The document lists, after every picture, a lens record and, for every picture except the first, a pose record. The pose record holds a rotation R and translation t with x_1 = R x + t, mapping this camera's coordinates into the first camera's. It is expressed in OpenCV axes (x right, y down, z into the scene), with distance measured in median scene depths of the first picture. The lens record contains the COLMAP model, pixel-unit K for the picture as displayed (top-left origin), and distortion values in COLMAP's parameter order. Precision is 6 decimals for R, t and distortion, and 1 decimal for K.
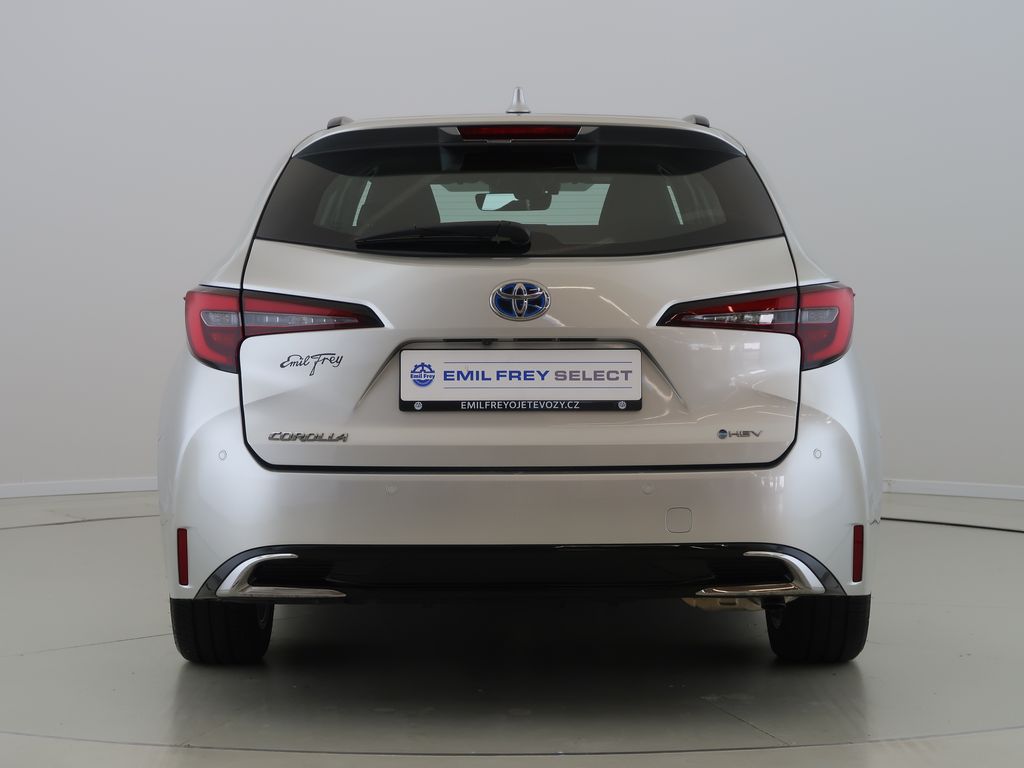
lens RADIAL K [[918.1, 0, 517.2], [0, 918.1, 380.7], [0, 0, 1]] dist [-0.007756, 0.006197]
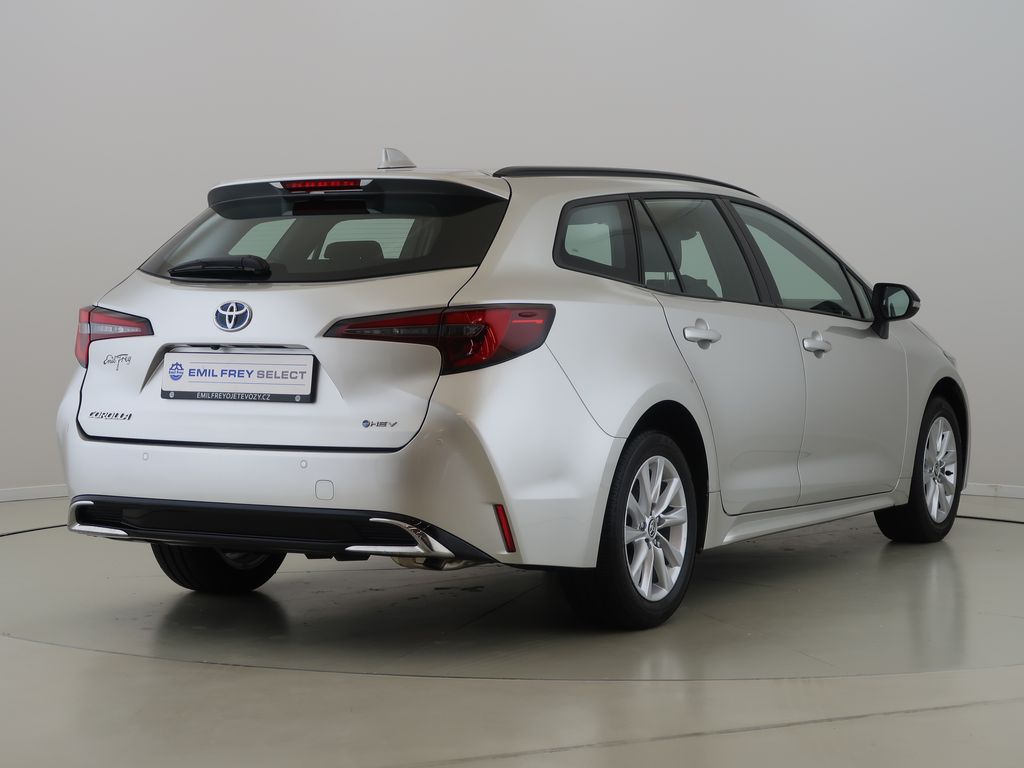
lens RADIAL K [[761.5, 0, 506.9], [0, 761.5, 378.6], [0, 0, 1]] dist [-0.010695, 0.002030]
pose [[0.981375, 0.024639, -0.190516, 0.580663], [-0.026407, 0.999629, -0.006744, -0.001330], [0.190279, 0.011650, 0.981661, 0.014591]]
